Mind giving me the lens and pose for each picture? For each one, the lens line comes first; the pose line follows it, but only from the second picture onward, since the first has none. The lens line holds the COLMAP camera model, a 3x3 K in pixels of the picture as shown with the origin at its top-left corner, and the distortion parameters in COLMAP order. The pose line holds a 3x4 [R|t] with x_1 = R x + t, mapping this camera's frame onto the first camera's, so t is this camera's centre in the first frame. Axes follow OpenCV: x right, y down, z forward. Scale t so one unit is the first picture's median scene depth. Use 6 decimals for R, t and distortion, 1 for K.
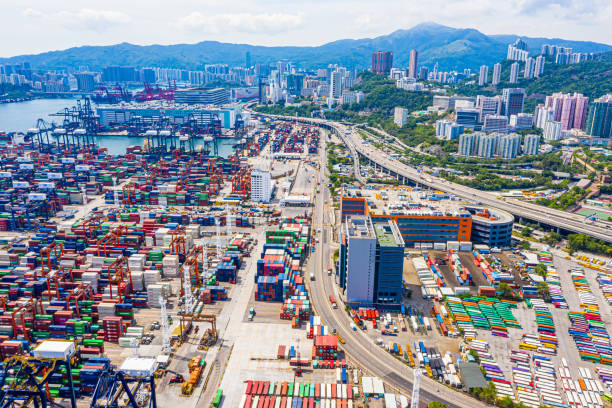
lens RADIAL K [[488.1, 0, 306.0], [0, 488.1, 204.0], [0, 0, 1]] dist [-0.007849, 0.006264]
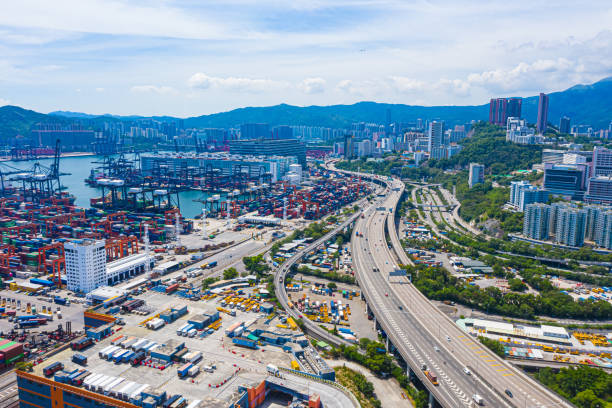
lens RADIAL K [[488.1, 0, 306.0], [0, 488.1, 204.0], [0, 0, 1]] dist [-0.007849, 0.006264]
pose [[0.939974, 0.053275, -0.337063, 0.157801], [-0.094119, 0.989901, -0.106011, -0.031328], [0.328011, 0.131371, 0.935495, 0.205627]]
